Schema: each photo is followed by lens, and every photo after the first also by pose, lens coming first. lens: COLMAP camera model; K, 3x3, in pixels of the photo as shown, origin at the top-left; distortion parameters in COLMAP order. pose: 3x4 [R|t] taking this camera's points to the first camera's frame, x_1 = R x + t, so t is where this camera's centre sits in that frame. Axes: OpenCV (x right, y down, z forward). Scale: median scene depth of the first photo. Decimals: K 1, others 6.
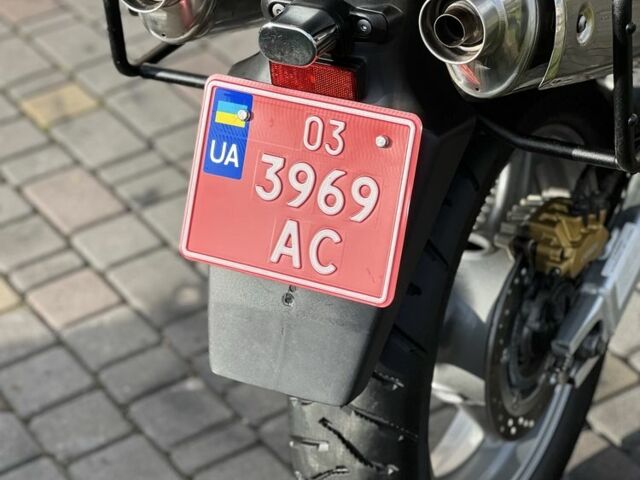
lens RADIAL K [[1397.0, 0, 320.0], [0, 1397.0, 240.0], [0, 0, 1]] dist [0.149086, 0.718629]
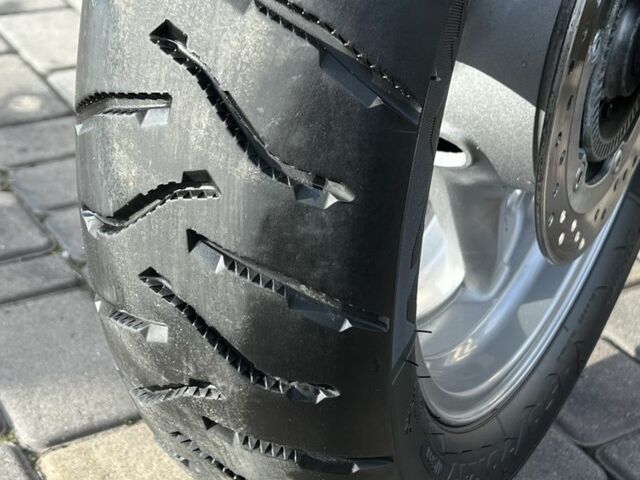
lens RADIAL K [[1397.0, 0, 320.0], [0, 1397.0, 240.0], [0, 0, 1]] dist [0.149086, 0.718629]
pose [[0.987583, 0.135269, 0.079887, 0.019892], [-0.137821, 0.990081, 0.027312, 0.165491], [-0.075401, -0.037983, 0.996430, 0.640146]]
